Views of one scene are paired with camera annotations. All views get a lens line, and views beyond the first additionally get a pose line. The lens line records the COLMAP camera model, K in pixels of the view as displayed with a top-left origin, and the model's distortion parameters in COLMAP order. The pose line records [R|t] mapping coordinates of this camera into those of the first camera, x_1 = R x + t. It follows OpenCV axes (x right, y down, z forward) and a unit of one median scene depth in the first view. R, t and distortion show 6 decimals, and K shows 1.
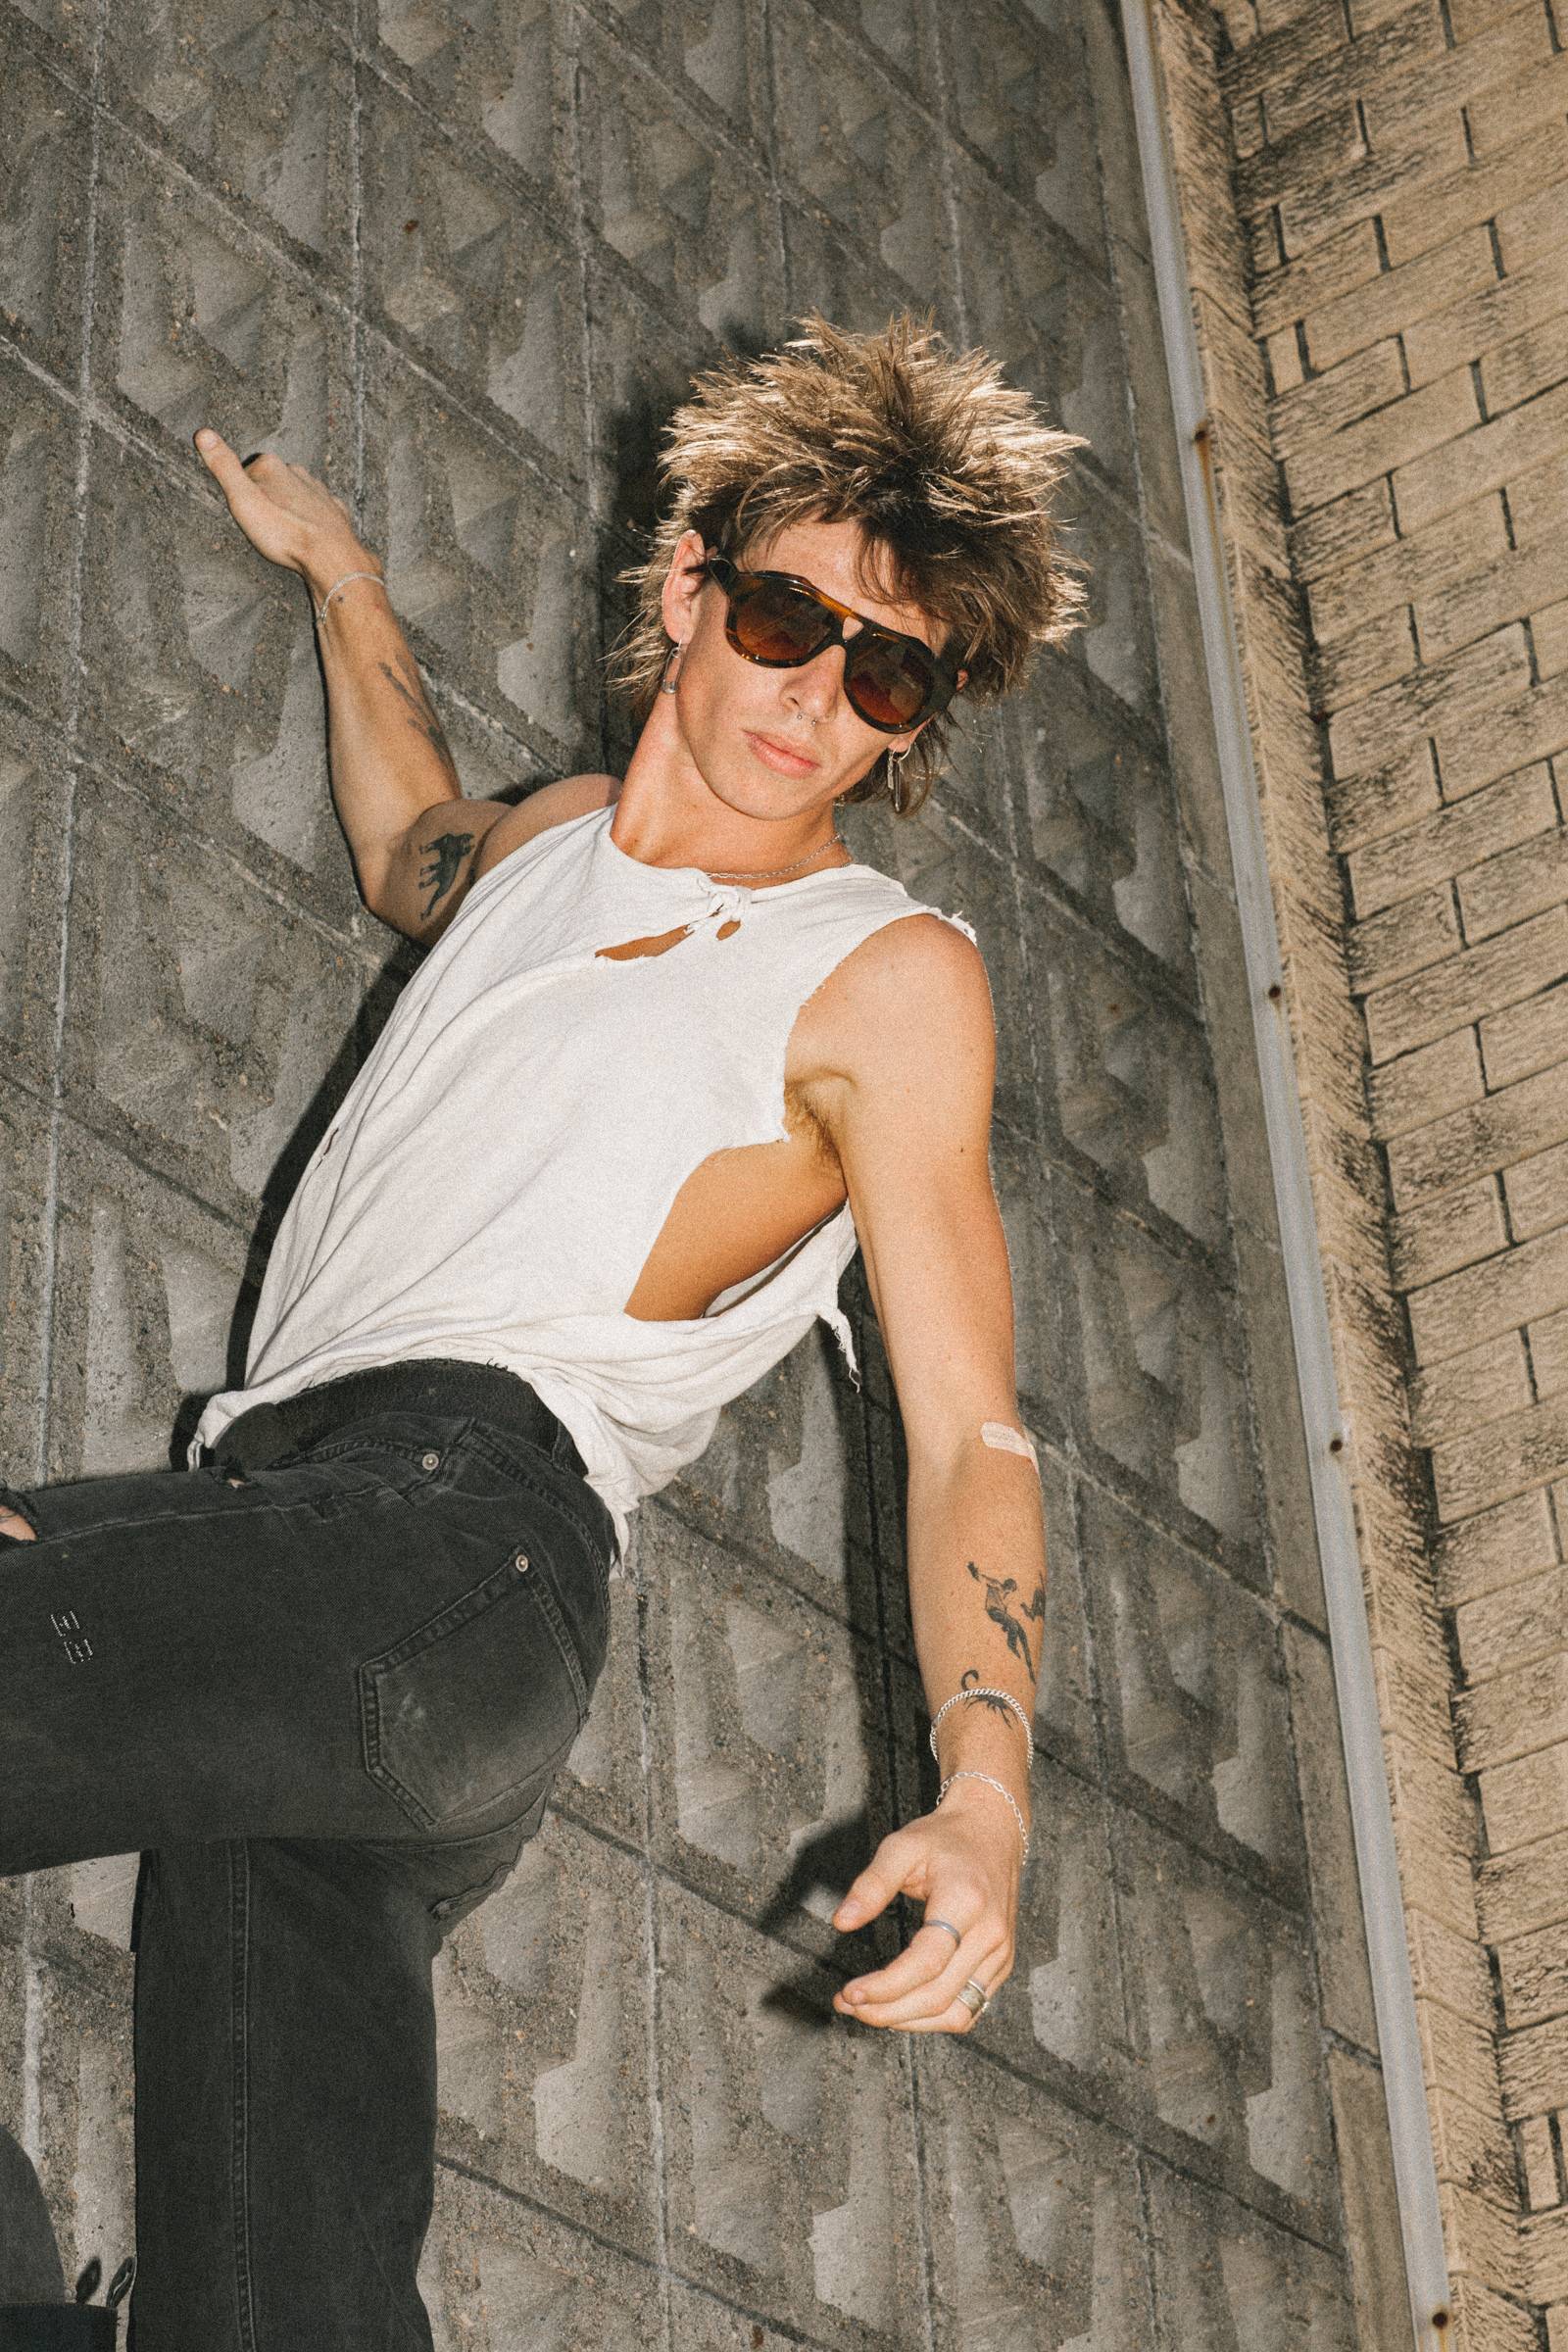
lens RADIAL K [[5442.7, 0, 786.4], [0, 5442.7, 1177.2], [0, 0, 1]] dist [-0.201633, 0.000000]
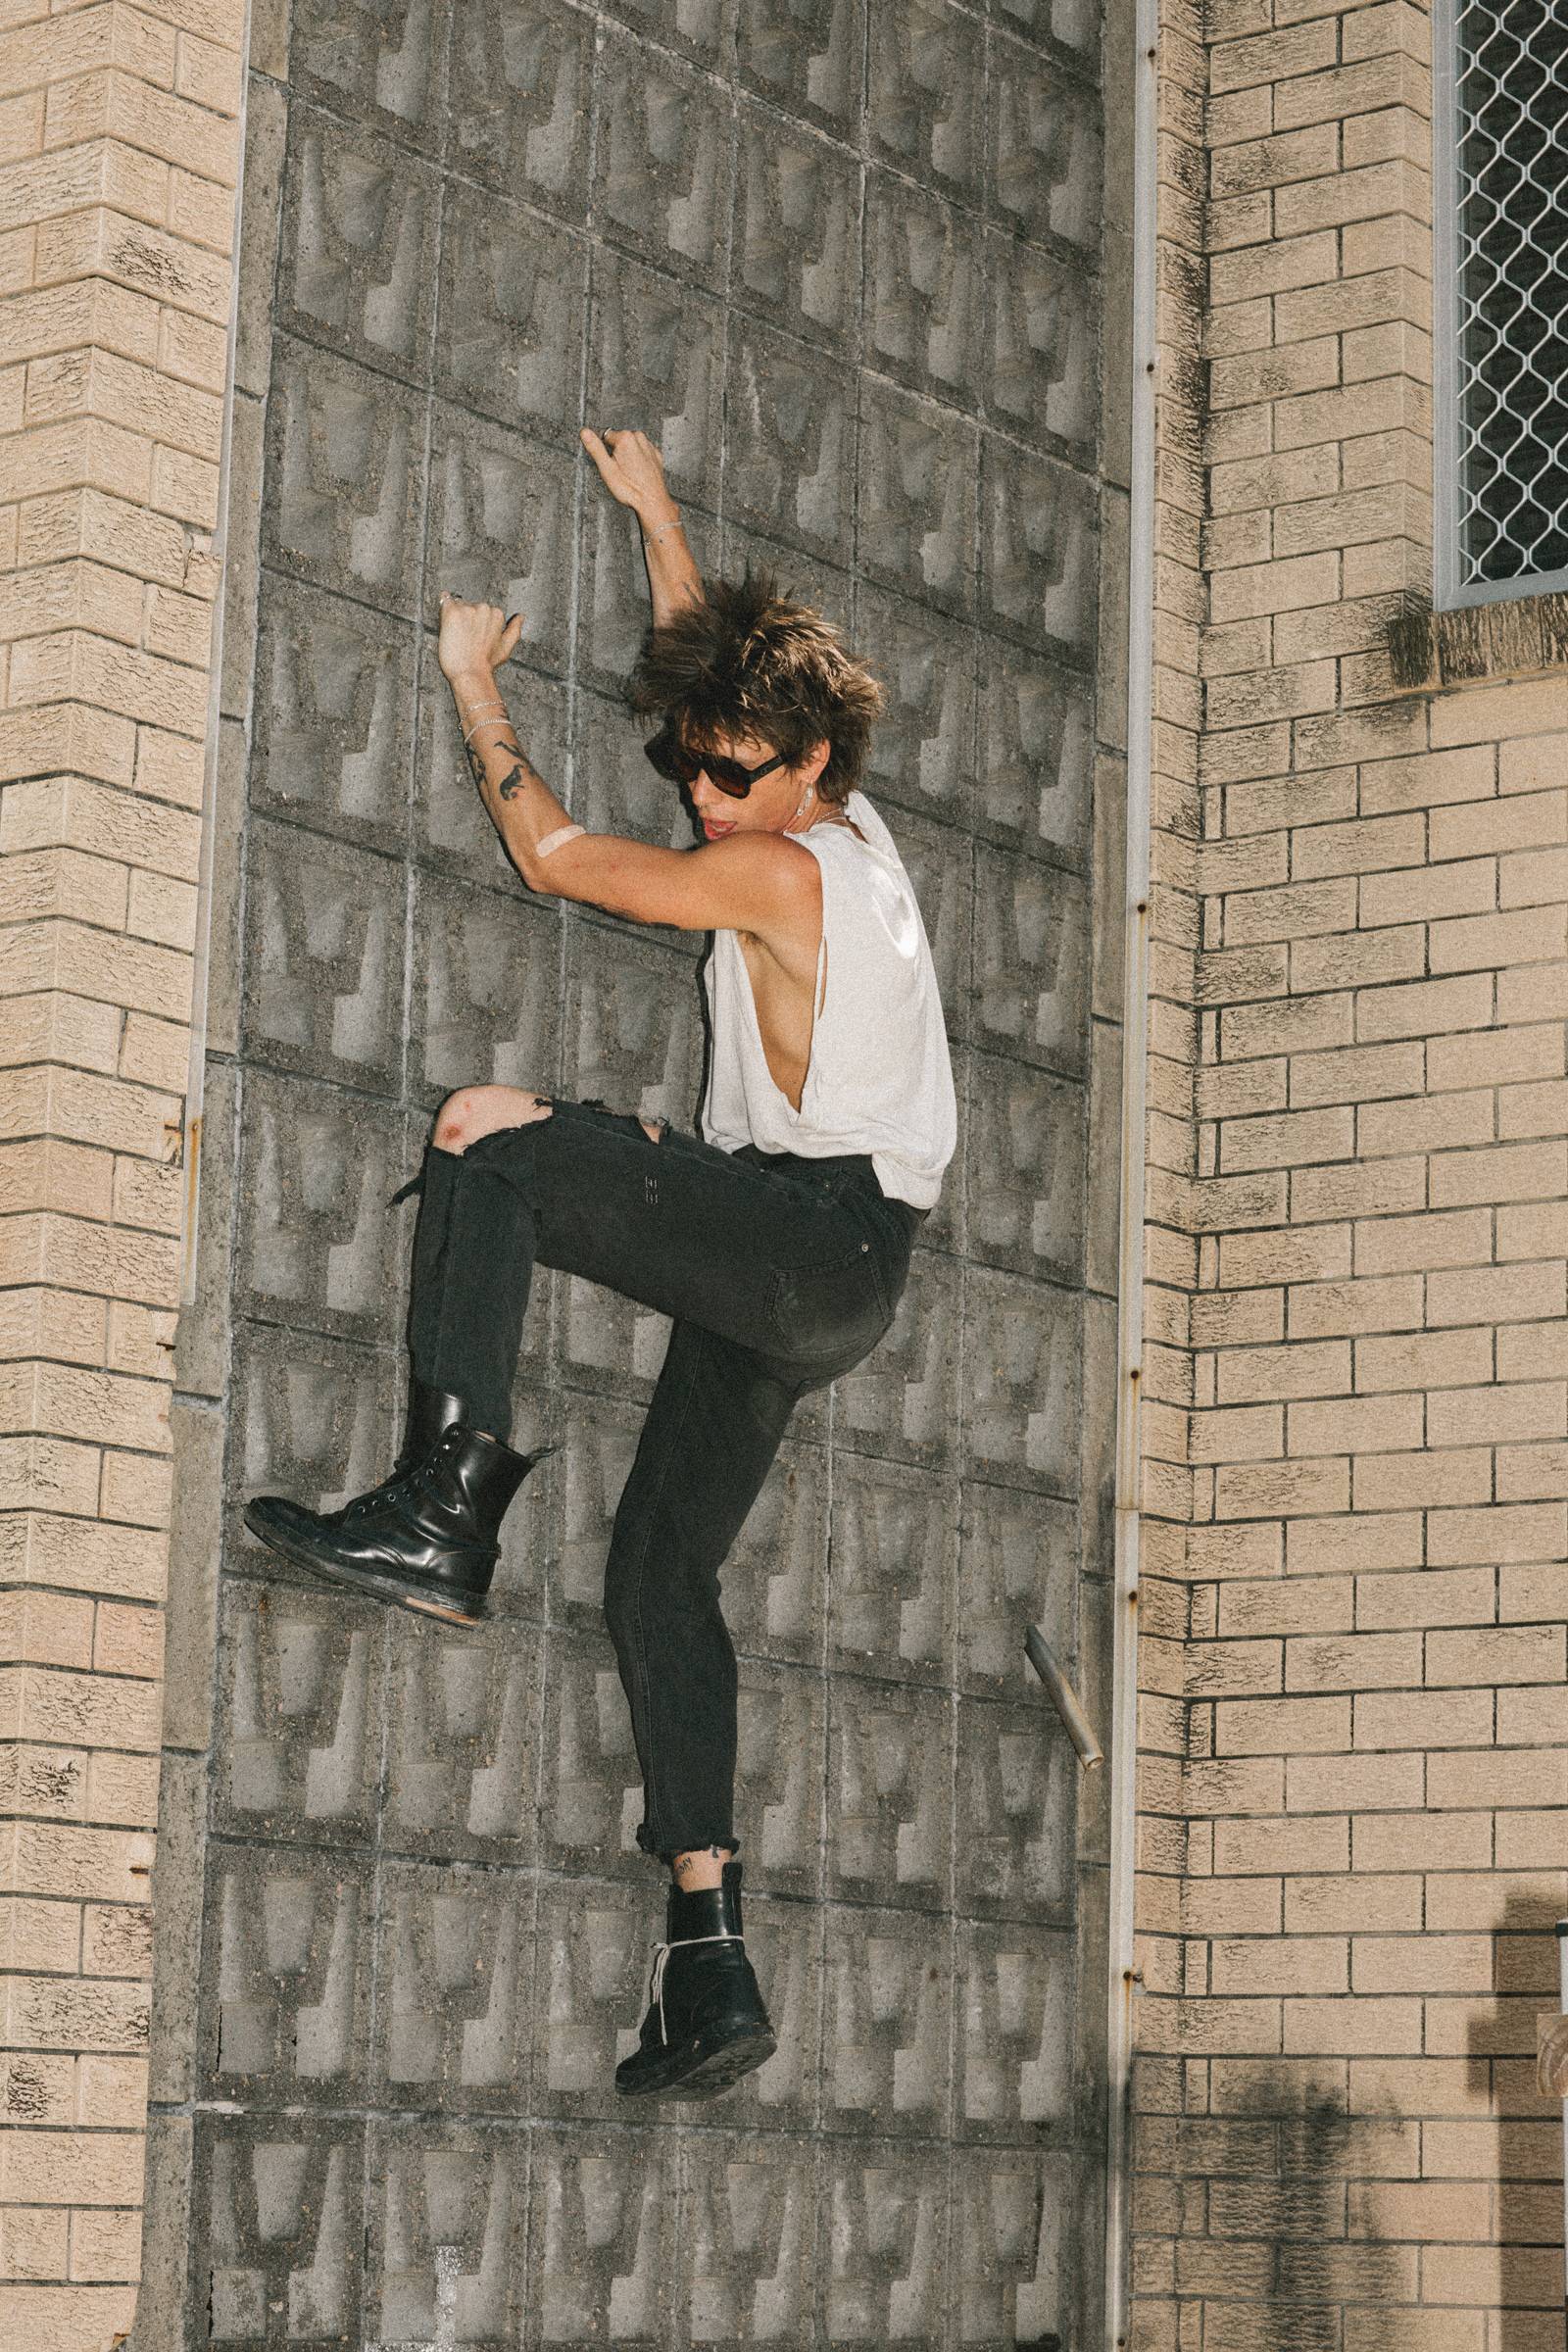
lens RADIAL K [[5442.7, 0, 781.5], [0, 5442.7, 1175.1], [0, 0, 1]] dist [-0.201633, 0.000000]
pose [[0.997001, 0.076252, -0.013245, 0.029239], [-0.063199, 0.900919, 0.429361, -0.460254], [0.044672, -0.427236, 0.903036, -0.665964]]
